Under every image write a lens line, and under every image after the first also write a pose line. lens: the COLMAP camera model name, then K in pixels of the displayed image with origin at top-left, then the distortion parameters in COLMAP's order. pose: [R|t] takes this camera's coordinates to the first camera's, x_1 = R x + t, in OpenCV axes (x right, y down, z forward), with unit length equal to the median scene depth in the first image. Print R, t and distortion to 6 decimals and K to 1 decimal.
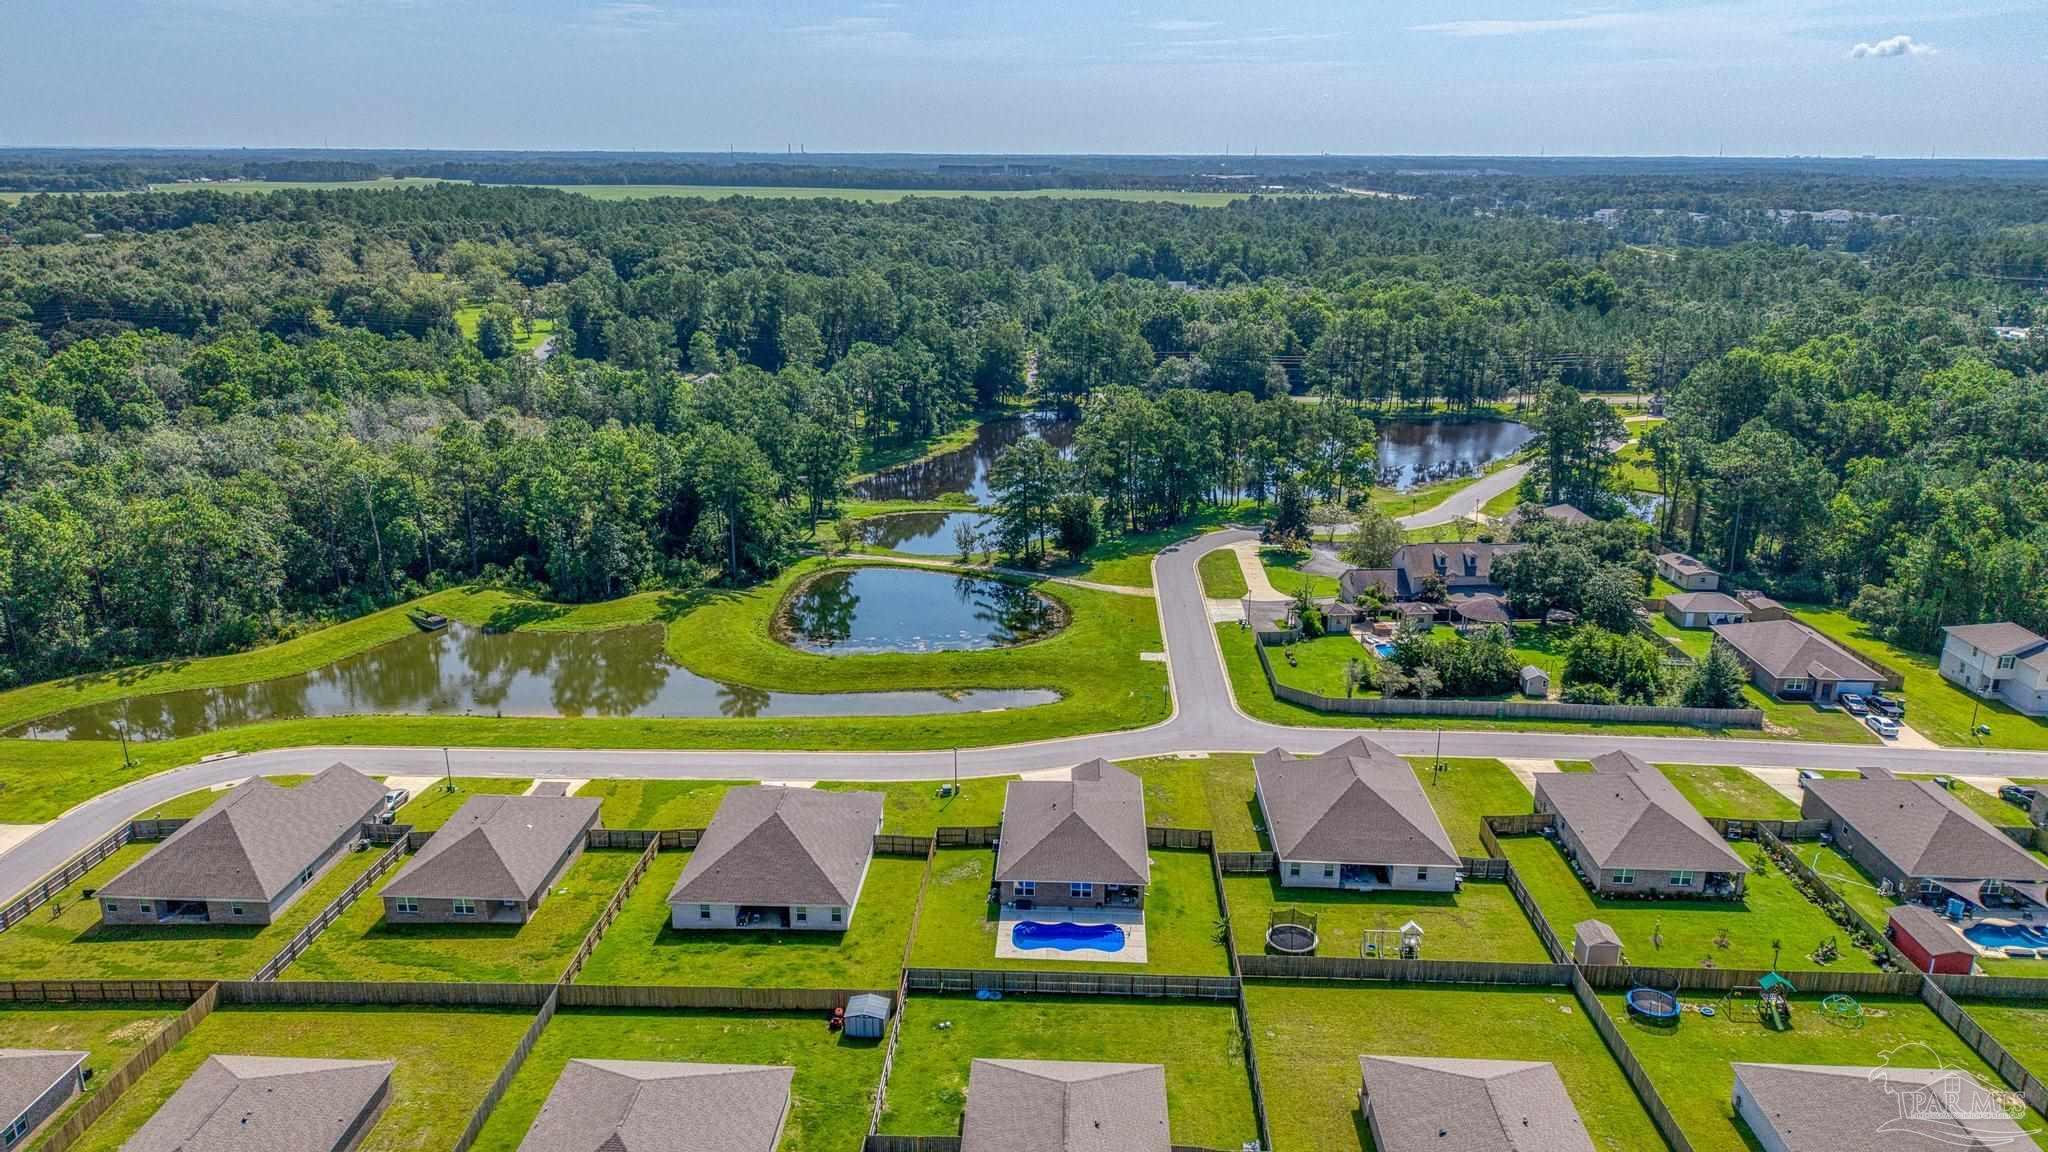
lens RADIAL K [[1382.3, 0, 1018.8], [0, 1382.3, 568.5], [0, 0, 1]] dist [0.085022, -0.107343]
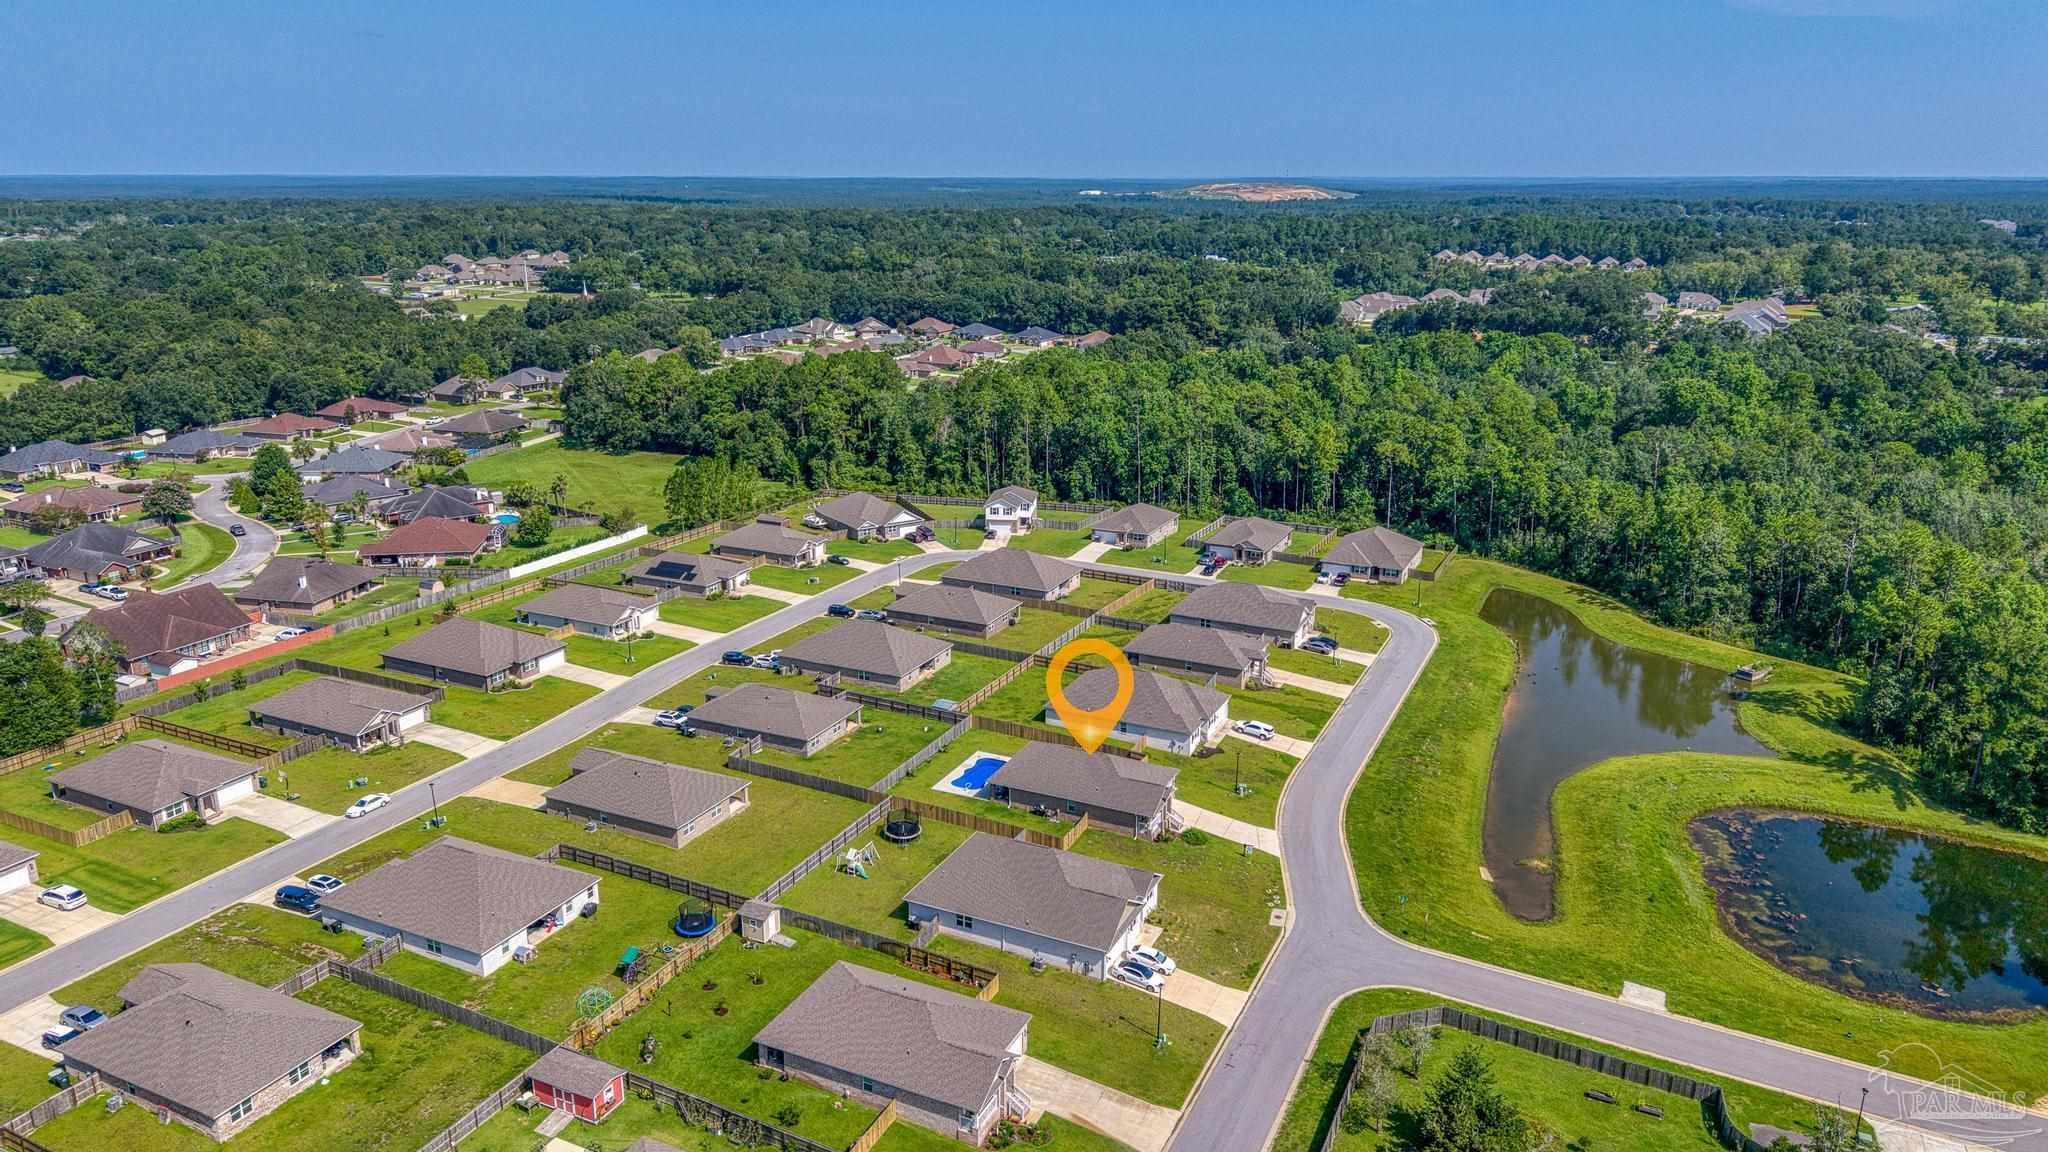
lens RADIAL K [[1382.3, 0, 1018.8], [0, 1382.3, 568.5], [0, 0, 1]] dist [0.085022, -0.107343]
pose [[-0.392692, 0.246481, -0.886025, 0.838364], [-0.269447, 0.890305, 0.367092, -0.317229], [0.879313, 0.382890, -0.283202, 0.904623]]
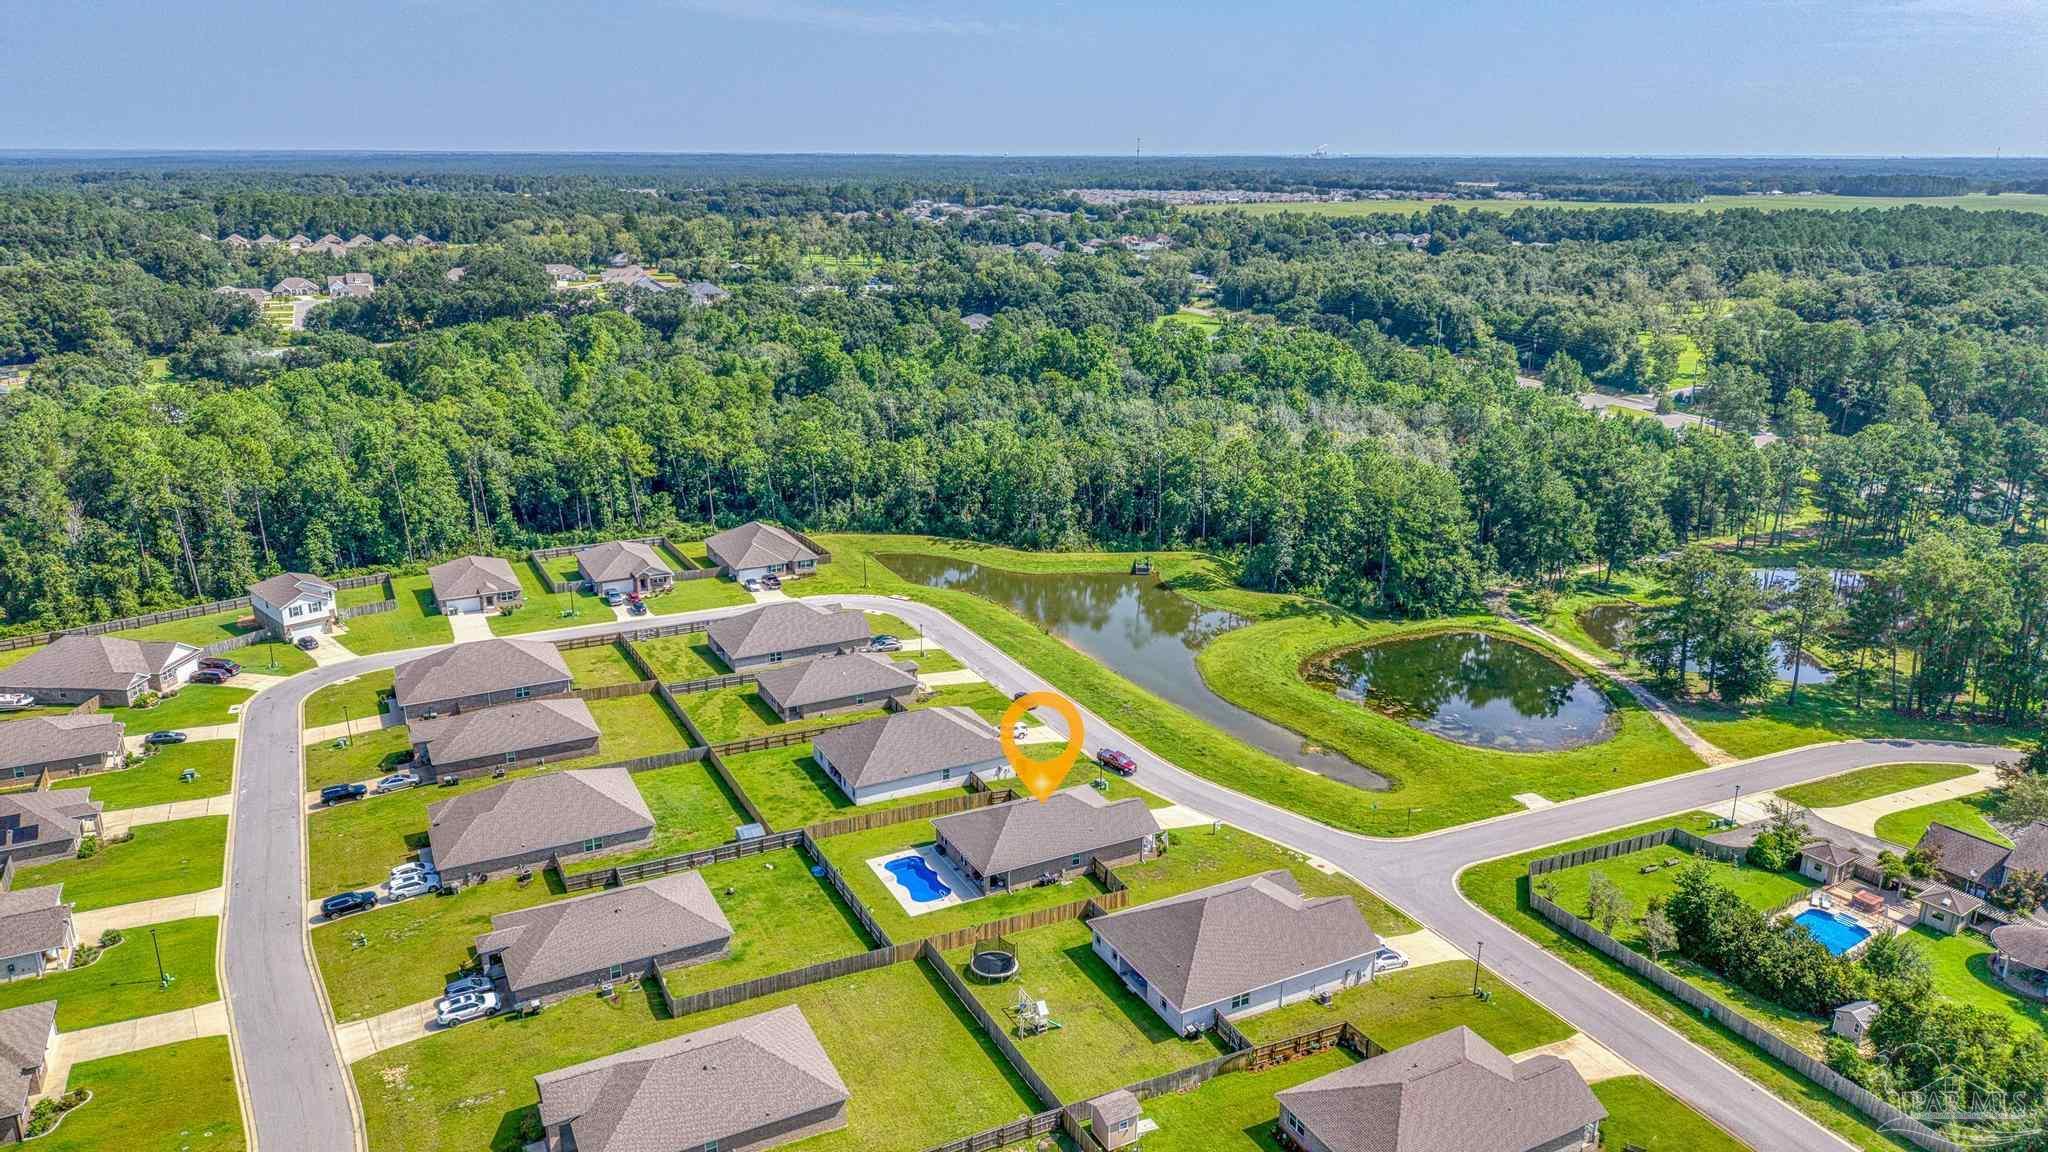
lens RADIAL K [[1382.3, 0, 1018.8], [0, 1382.3, 568.5], [0, 0, 1]] dist [0.085022, -0.107343]
pose [[0.496142, 0.247502, -0.832217, 0.682295], [-0.251865, 0.958321, 0.134852, -0.122284], [0.830907, 0.142701, 0.537801, 0.249108]]
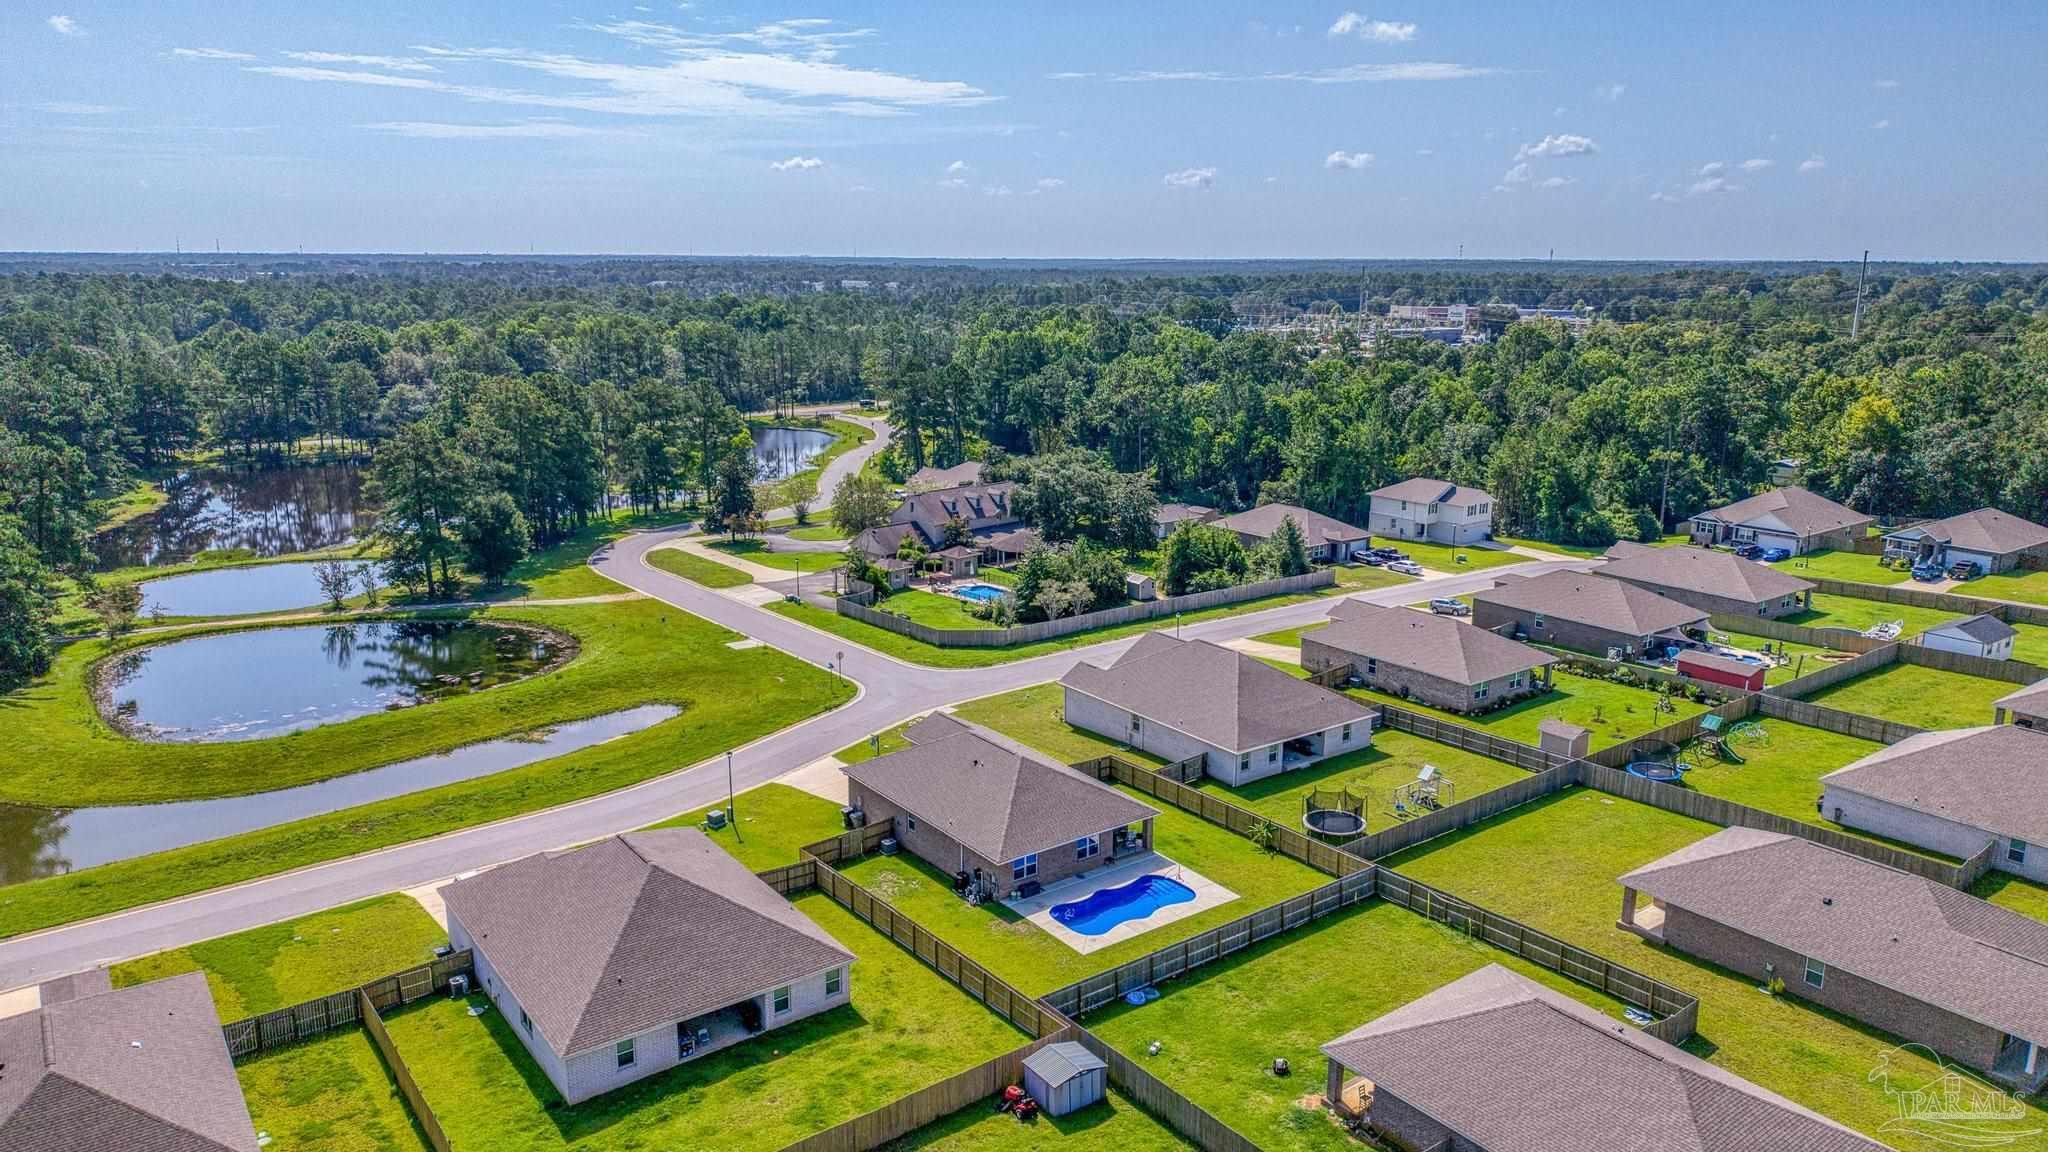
lens RADIAL K [[1382.3, 0, 1018.8], [0, 1382.3, 568.5], [0, 0, 1]] dist [0.085022, -0.107343]
pose [[0.777313, -0.143019, 0.612641, -0.279963], [0.184400, 0.982841, -0.004524, 0.057643], [-0.601482, 0.116488, 0.790348, 0.292918]]
